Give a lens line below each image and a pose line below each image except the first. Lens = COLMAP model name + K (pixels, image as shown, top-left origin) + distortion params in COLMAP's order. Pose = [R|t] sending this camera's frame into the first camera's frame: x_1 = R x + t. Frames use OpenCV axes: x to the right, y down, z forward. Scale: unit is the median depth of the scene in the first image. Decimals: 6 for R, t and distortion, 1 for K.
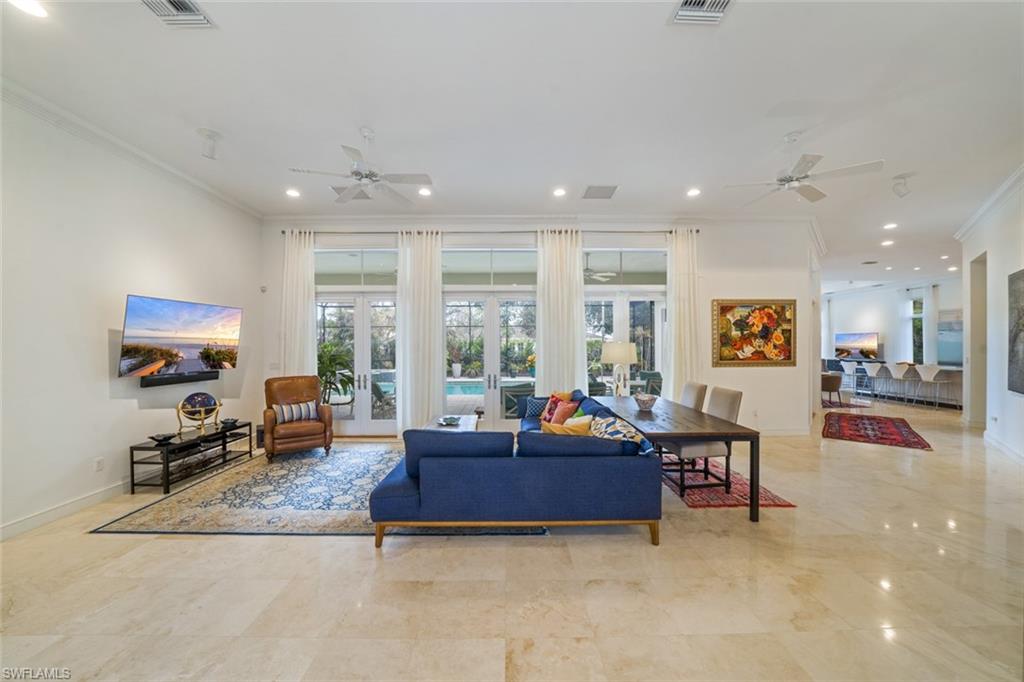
lens RADIAL K [[355.3, 0, 512.0], [0, 355.3, 341.0], [0, 0, 1]] dist [-0.015362, 0.000000]
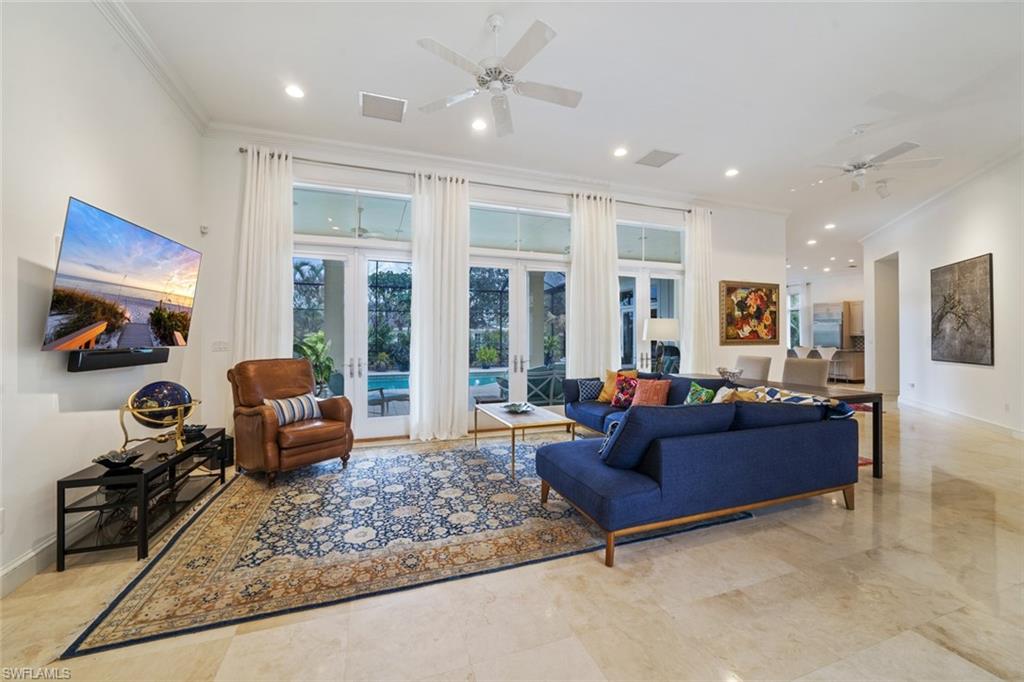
lens RADIAL K [[384.3, 0, 513.5], [0, 384.3, 326.8], [0, 0, 1]] dist [-0.004194, -0.000144]
pose [[0.946984, 0.011890, 0.321061, -0.499970], [-0.006358, 0.999813, -0.018273, 0.058869], [-0.321218, 0.015262, 0.946882, 0.176088]]
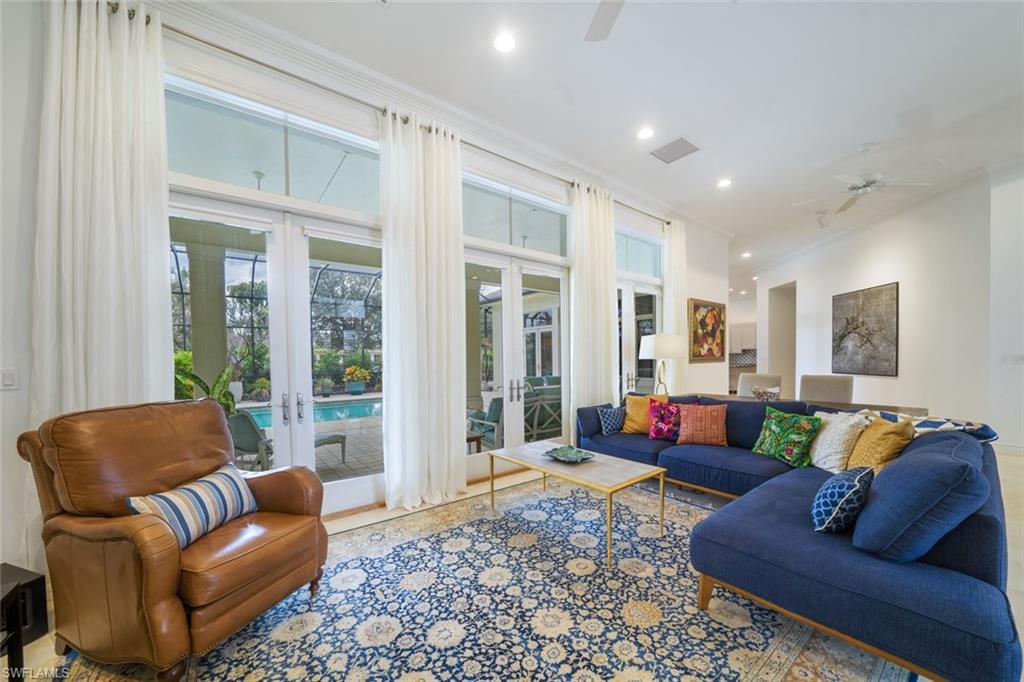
lens RADIAL K [[368.1, 0, 519.6], [0, 368.1, 362.7], [0, 0, 1]] dist [-0.013867, 0.000101]
pose [[0.797529, -0.015275, 0.603087, -0.641971], [0.002808, 0.999763, 0.021609, 0.063757], [-0.603274, -0.015541, 0.797383, 0.600722]]
